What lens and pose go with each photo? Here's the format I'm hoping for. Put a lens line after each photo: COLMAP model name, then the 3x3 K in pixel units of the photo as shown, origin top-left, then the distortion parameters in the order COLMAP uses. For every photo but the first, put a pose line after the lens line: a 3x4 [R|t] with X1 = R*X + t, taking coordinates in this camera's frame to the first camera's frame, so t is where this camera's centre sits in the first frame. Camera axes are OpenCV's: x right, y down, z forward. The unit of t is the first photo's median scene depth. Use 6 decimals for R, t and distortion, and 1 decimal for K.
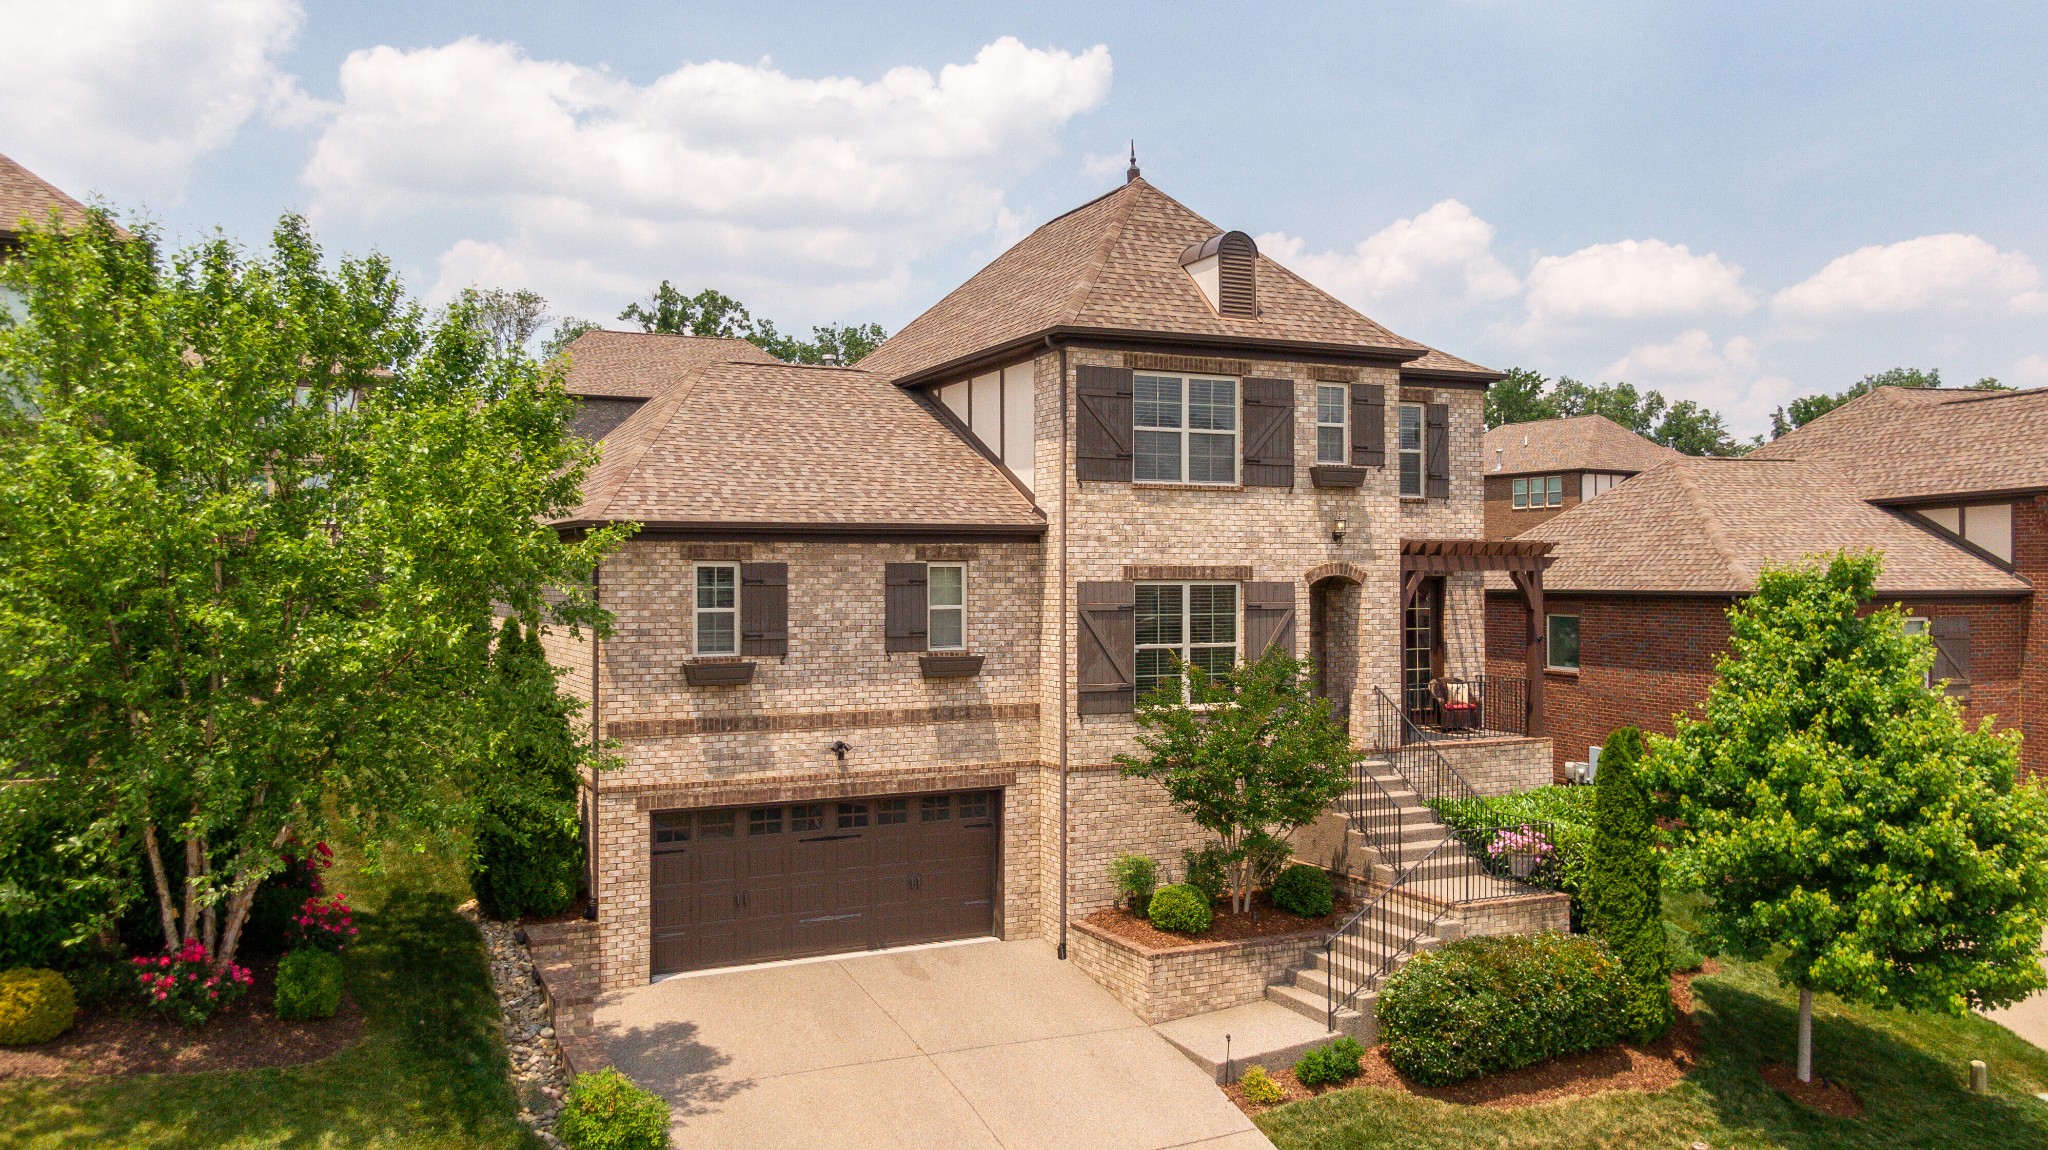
lens RADIAL K [[1485.9, 0, 1023.1], [0, 1485.9, 573.5], [0, 0, 1]] dist [0.011948, -0.004735]
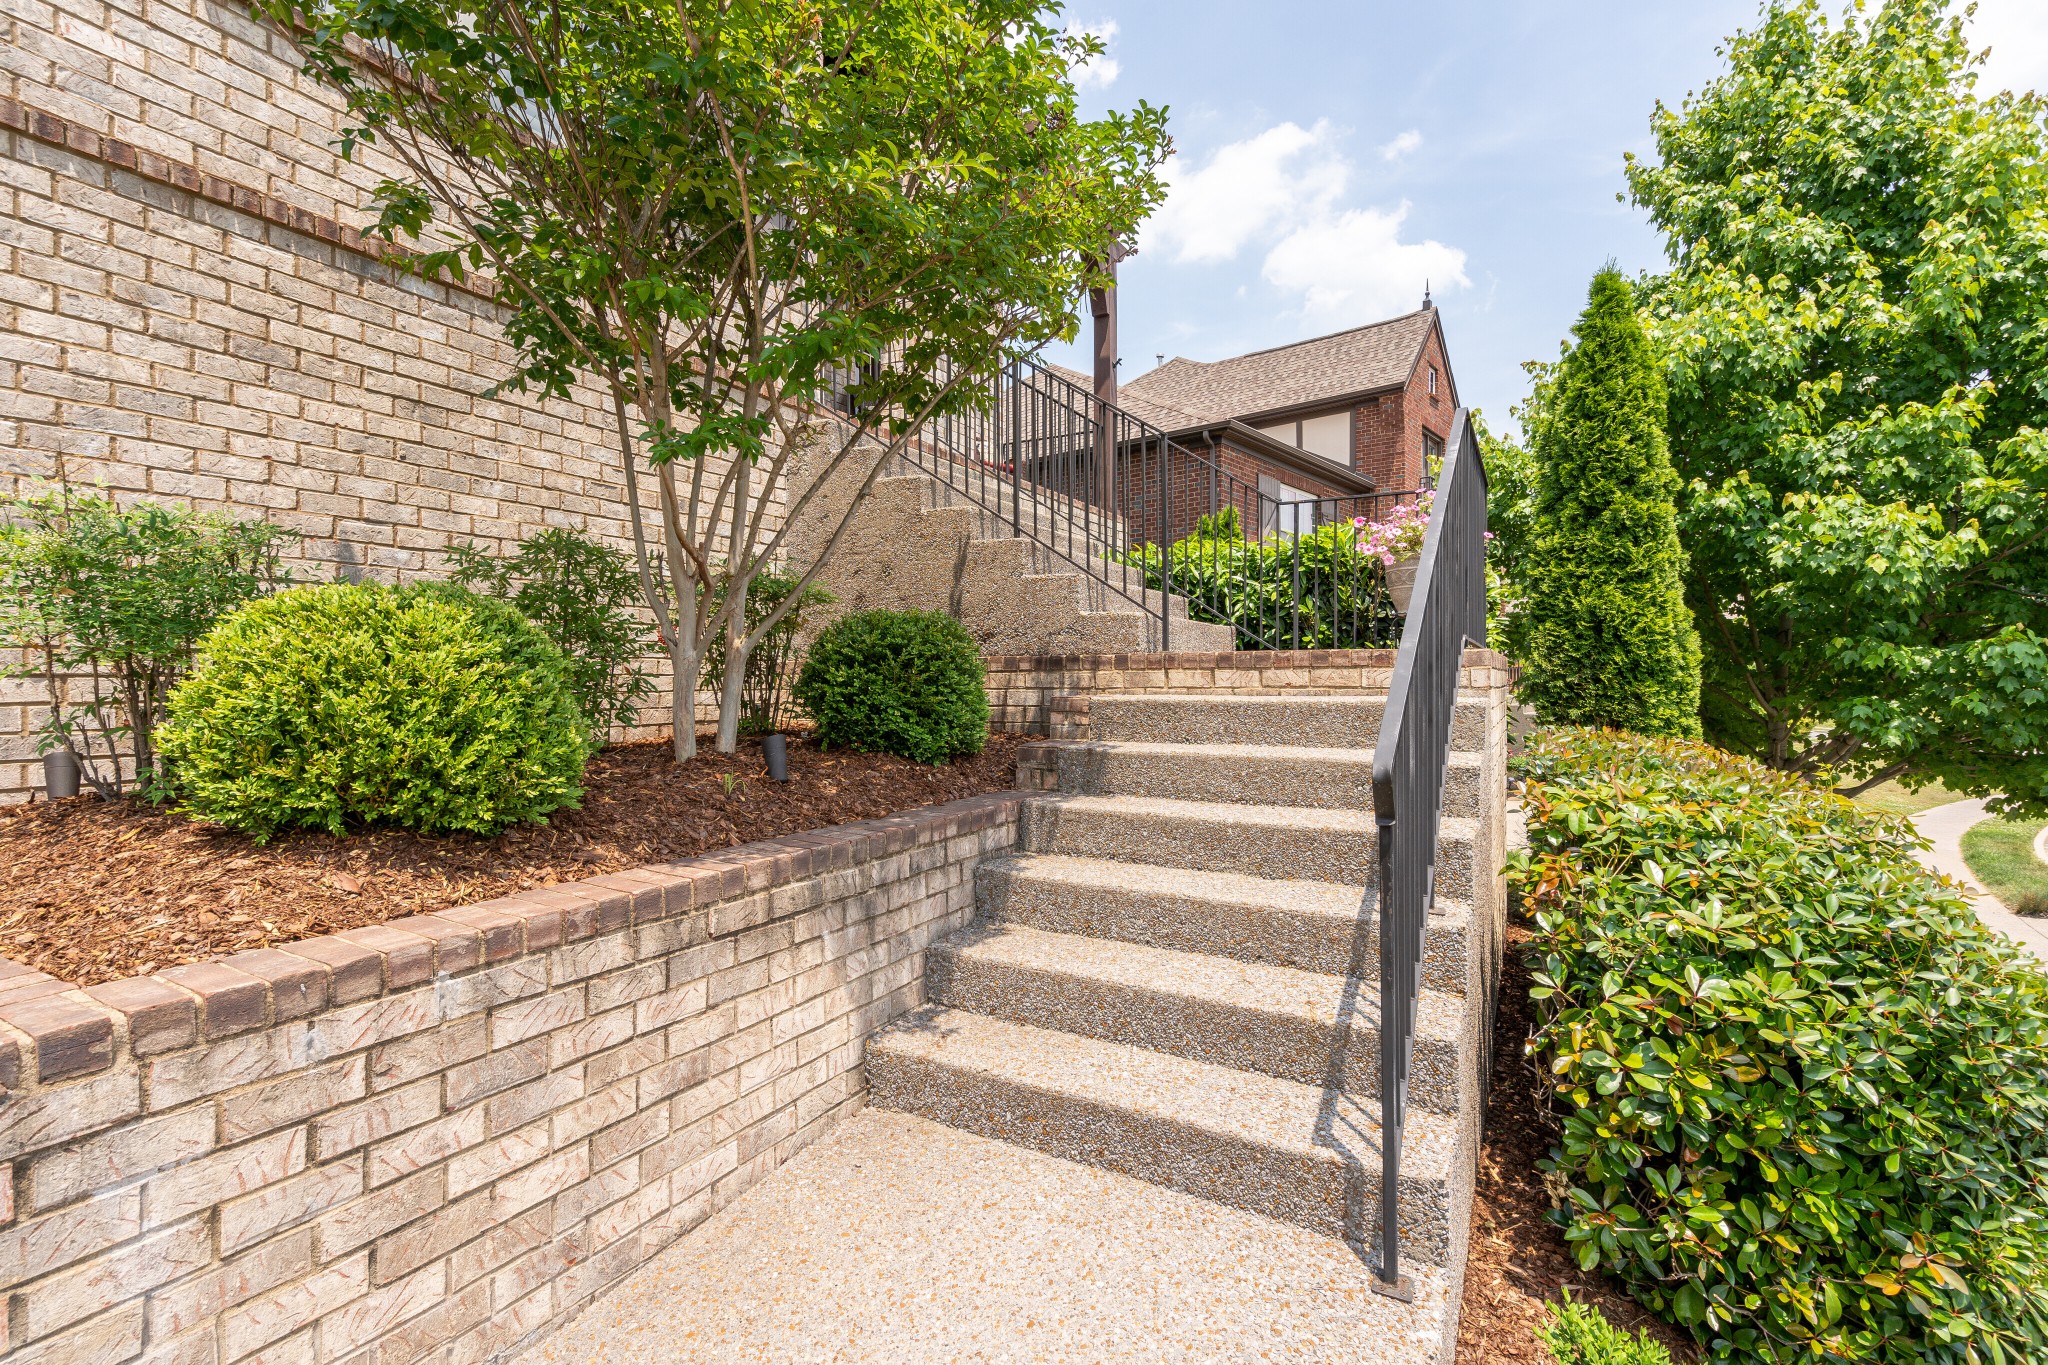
lens RADIAL K [[947.6, 0, 1042.1], [0, 947.6, 684.0], [0, 0, 1]] dist [0.000312, 0.001129]
pose [[0.818326, -0.014778, 0.574565, 0.100070], [0.002612, 0.999755, 0.021993, 0.211465], [-0.574749, -0.016497, 0.818163, 0.832493]]
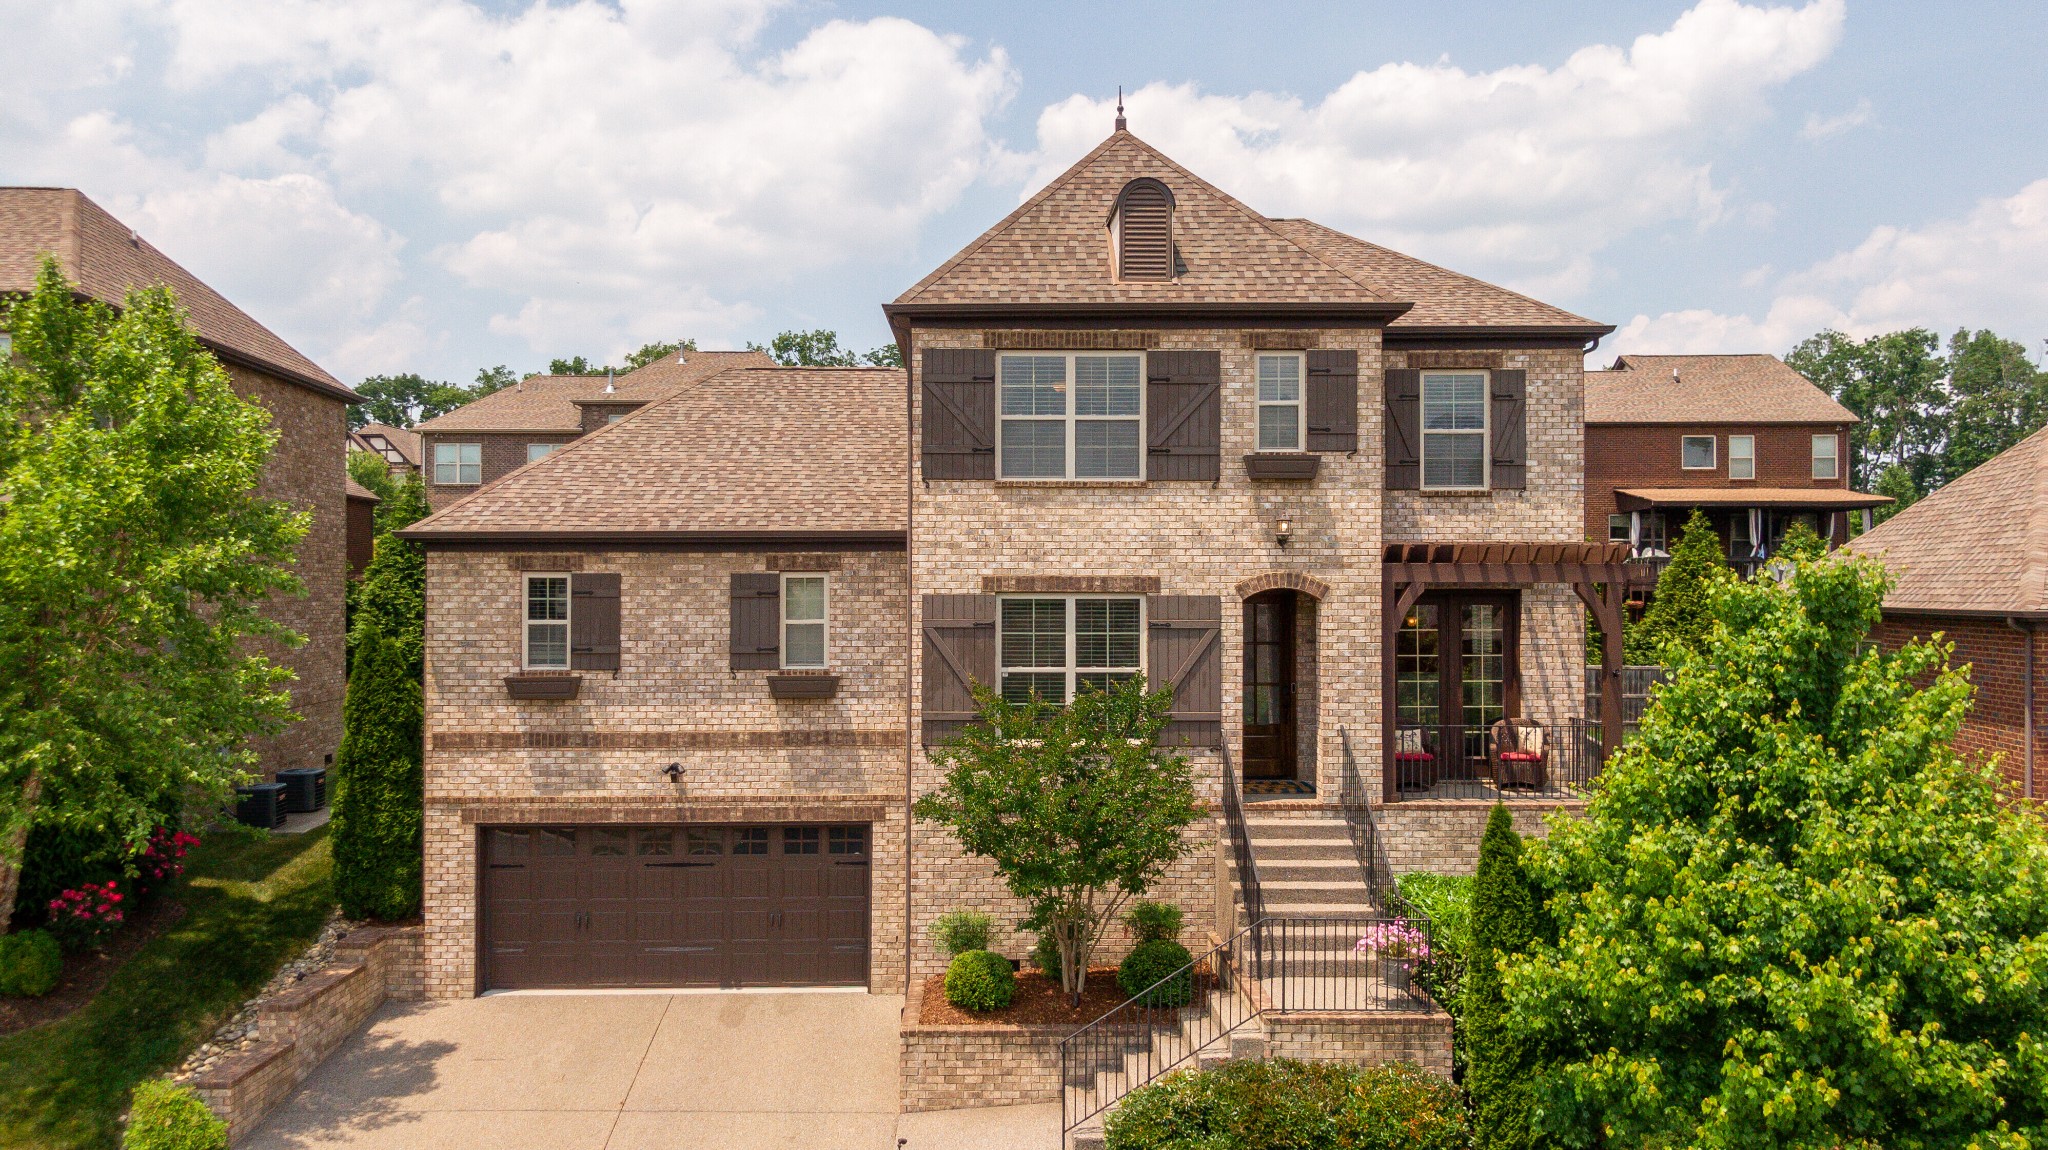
lens RADIAL K [[1485.9, 0, 1024.8], [0, 1485.9, 576.2], [0, 0, 1]] dist [0.011948, -0.004735]
pose [[0.914093, -0.000604, -0.405504, 0.457478], [-0.001123, 0.999991, -0.004022, -0.001932], [0.405503, 0.004132, 0.914084, 0.224074]]
